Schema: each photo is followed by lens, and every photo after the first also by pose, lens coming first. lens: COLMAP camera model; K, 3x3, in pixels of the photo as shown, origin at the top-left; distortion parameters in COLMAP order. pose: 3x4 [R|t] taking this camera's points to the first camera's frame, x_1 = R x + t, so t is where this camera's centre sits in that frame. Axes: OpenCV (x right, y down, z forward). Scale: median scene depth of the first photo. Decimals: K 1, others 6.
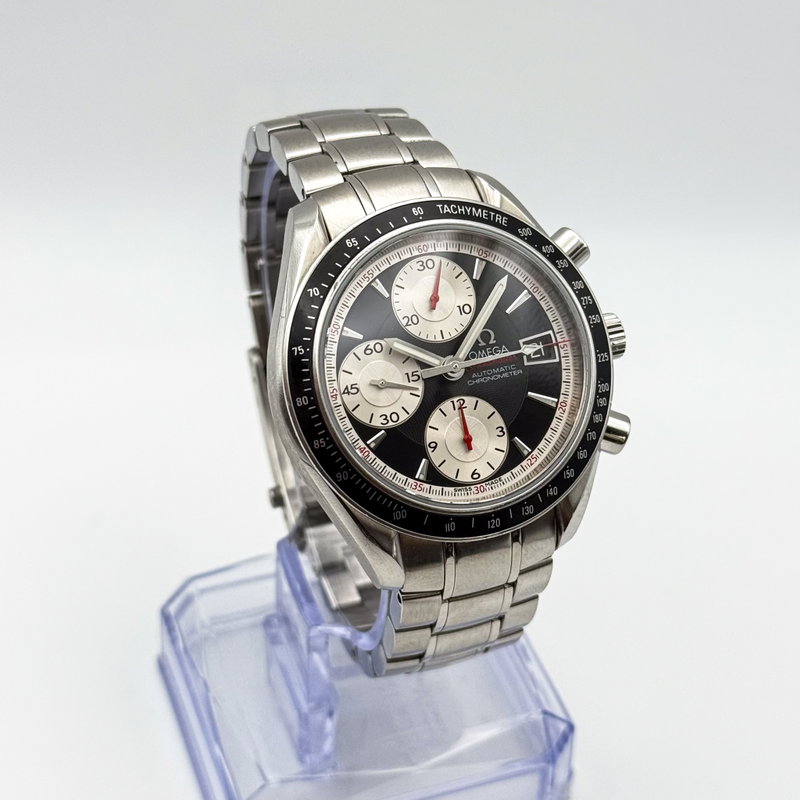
lens RADIAL K [[1958.1, 0, 397.2], [0, 1958.1, 399.9], [0, 0, 1]] dist [0.125563, 0.000000]
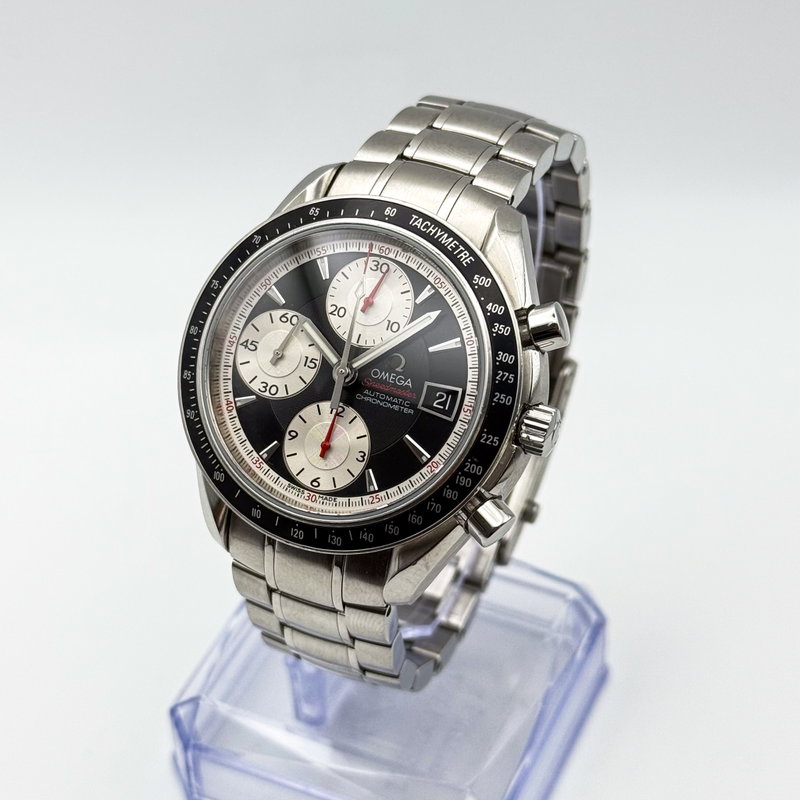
lens RADIAL K [[1958.1, 0, 398.1], [0, 1958.1, 398.0], [0, 0, 1]] dist [0.125563, 0.000000]
pose [[0.709228, 0.439600, -0.551133, 0.578343], [-0.431618, 0.888888, 0.153574, -0.163323], [0.557406, 0.128959, 0.820163, 0.226819]]
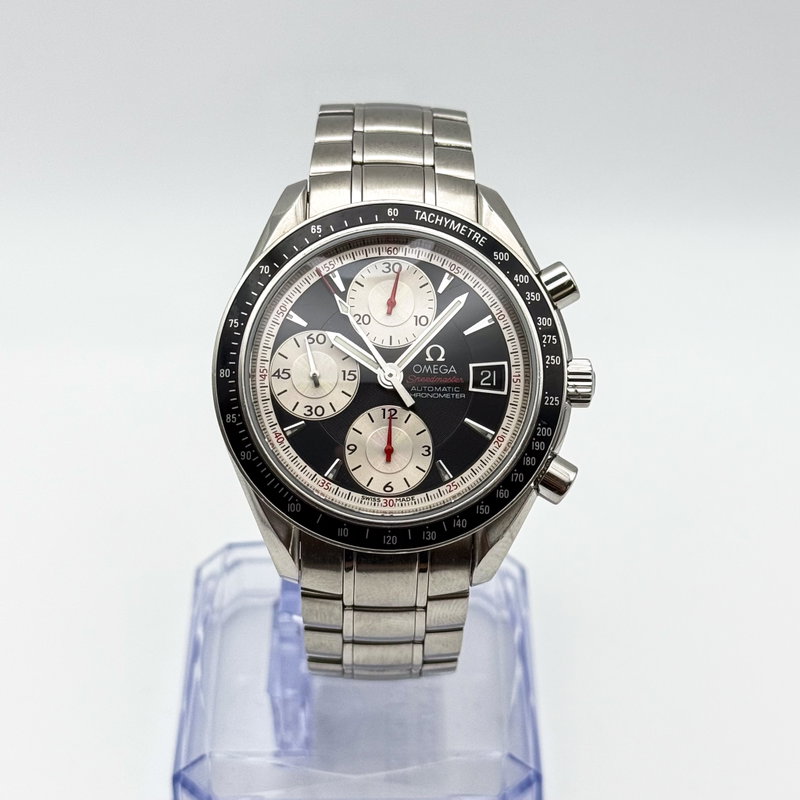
lens RADIAL K [[1958.1, 0, 403.6], [0, 1958.1, 400.9], [0, 0, 1]] dist [0.125563, 0.000000]
pose [[0.937880, 0.221818, -0.266792, 0.296760], [-0.223081, 0.974454, 0.025969, -0.030832], [0.265737, 0.035161, 0.963404, 0.059073]]
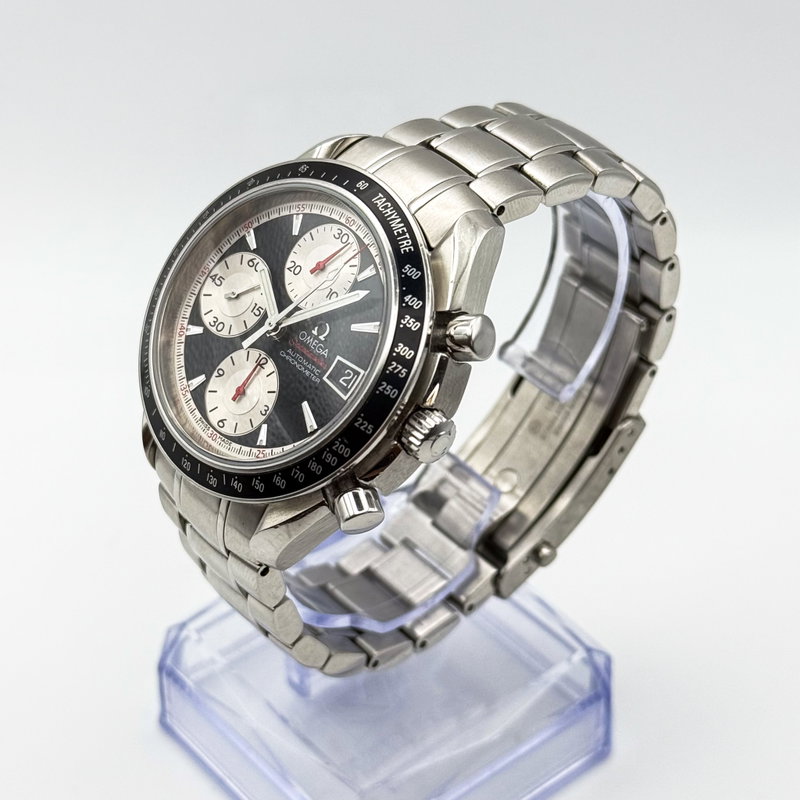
lens RADIAL K [[1958.1, 0, 399.0], [0, 1958.1, 404.9], [0, 0, 1]] dist [0.125563, 0.000000]
pose [[0.330764, 0.578551, -0.745570, 0.789916], [-0.599958, 0.738746, 0.307091, -0.320595], [0.728454, 0.345736, 0.591457, 0.480590]]
